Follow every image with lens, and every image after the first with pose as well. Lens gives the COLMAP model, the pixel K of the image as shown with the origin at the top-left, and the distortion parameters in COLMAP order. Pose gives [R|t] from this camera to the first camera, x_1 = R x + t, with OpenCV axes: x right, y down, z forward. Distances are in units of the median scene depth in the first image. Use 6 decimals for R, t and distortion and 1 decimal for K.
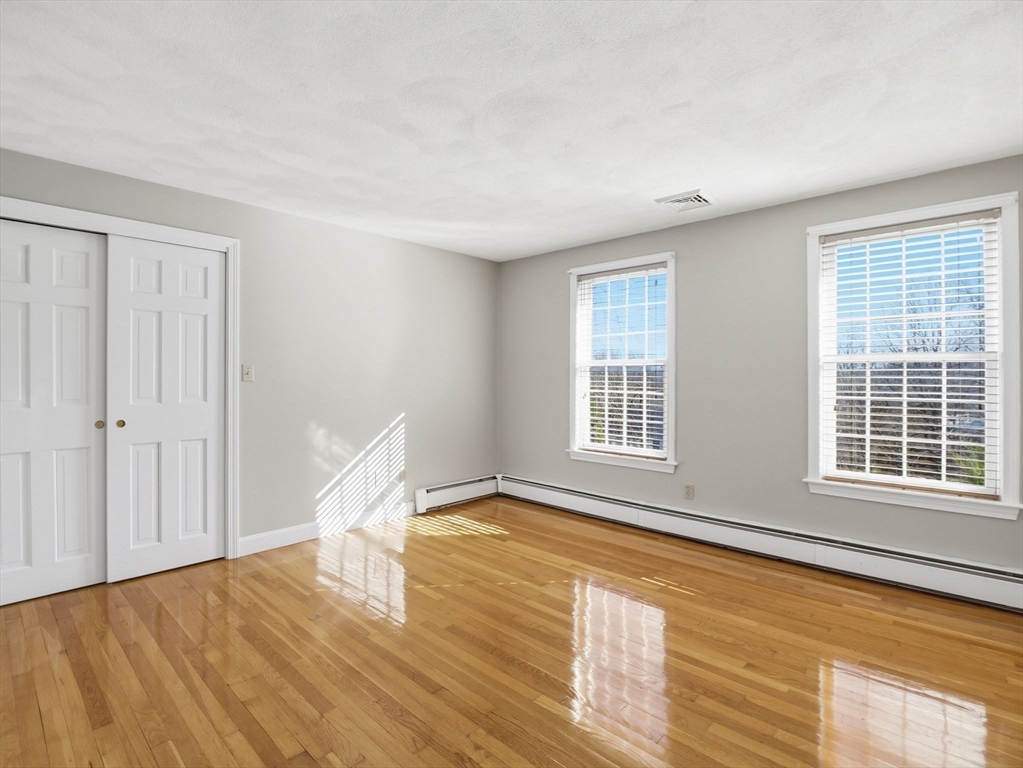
lens RADIAL K [[505.4, 0, 504.5], [0, 505.4, 378.9], [0, 0, 1]] dist [-0.007387, -0.001471]
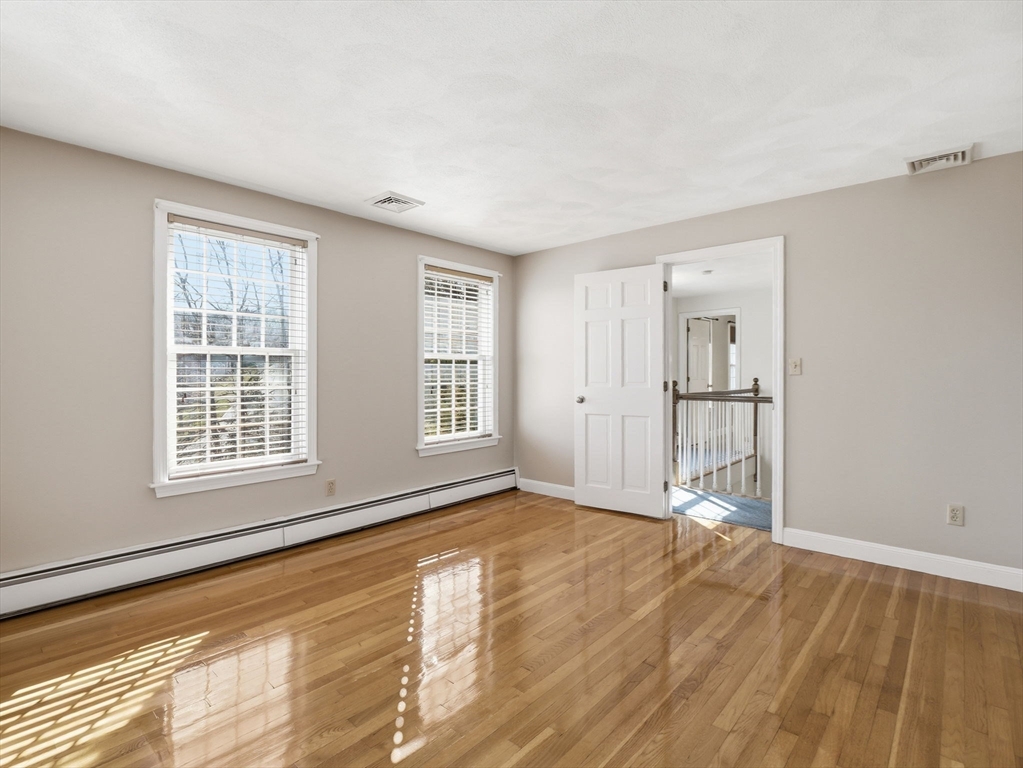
lens RADIAL K [[505.4, 0, 504.5], [0, 505.4, 378.9], [0, 0, 1]] dist [-0.007387, -0.001471]
pose [[-0.025744, -0.011895, 0.999598, -0.597748], [0.011869, 0.999855, 0.012204, 0.006698], [-0.999598, 0.012178, -0.025600, 0.678675]]
